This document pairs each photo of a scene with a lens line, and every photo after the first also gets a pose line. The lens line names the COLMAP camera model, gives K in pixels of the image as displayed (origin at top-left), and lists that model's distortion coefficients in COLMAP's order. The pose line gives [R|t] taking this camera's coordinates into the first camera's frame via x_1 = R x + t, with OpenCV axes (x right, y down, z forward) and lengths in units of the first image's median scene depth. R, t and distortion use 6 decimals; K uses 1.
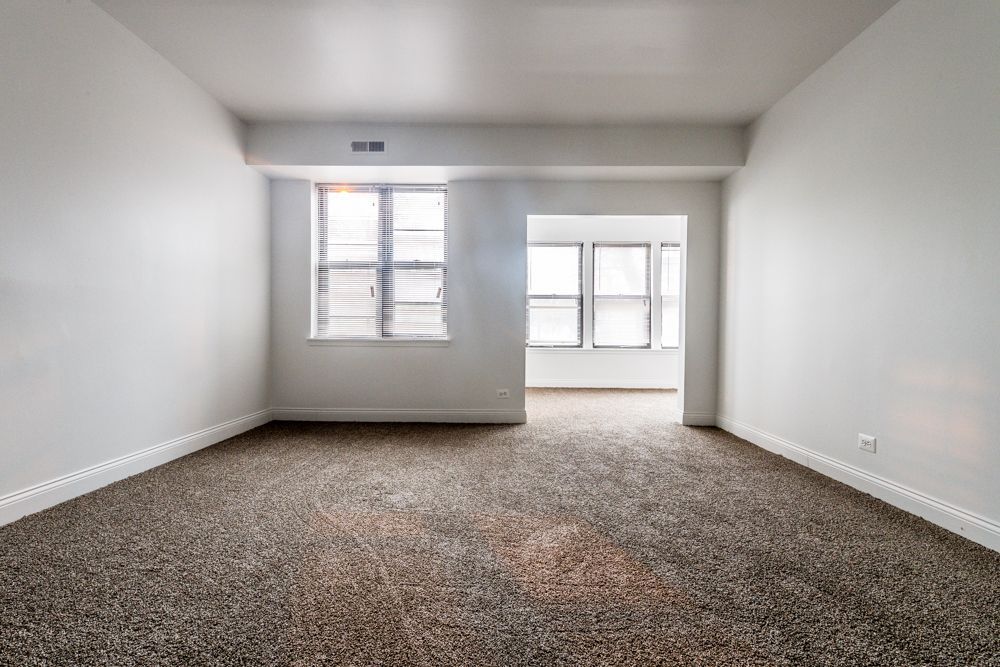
lens RADIAL K [[469.9, 0, 485.4], [0, 469.9, 331.1], [0, 0, 1]] dist [0.001901, -0.000330]
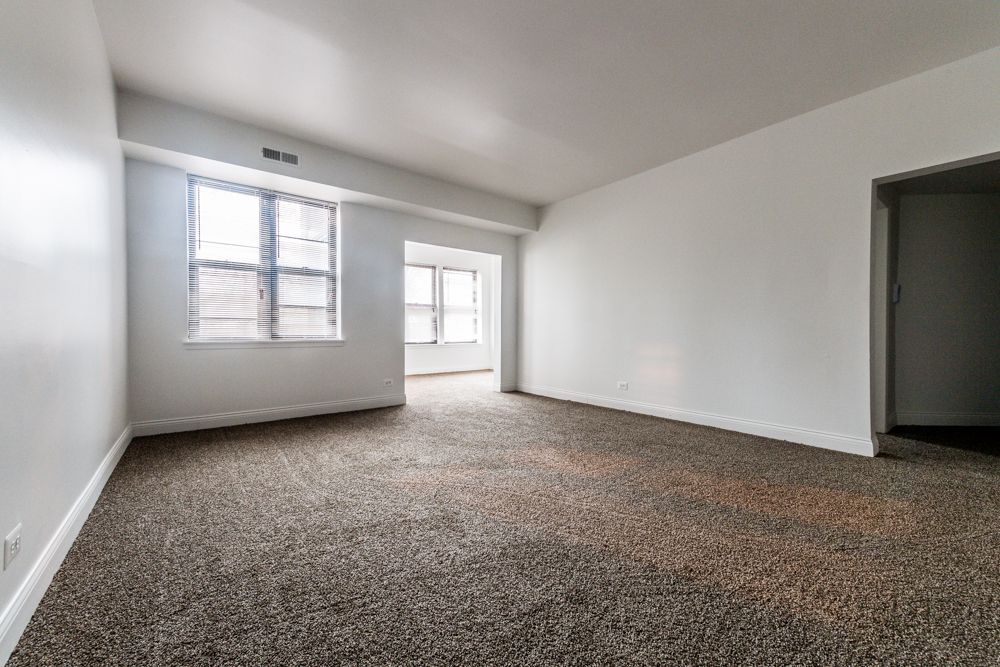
lens RADIAL K [[387.6, 0, 499.4], [0, 387.6, 334.6], [0, 0, 1]] dist [0.002438, -0.000335]
pose [[0.775685, -0.012310, 0.631000, -0.367742], [0.005978, 0.999908, 0.012157, -0.003738], [-0.631092, -0.005658, 0.775687, 0.019806]]
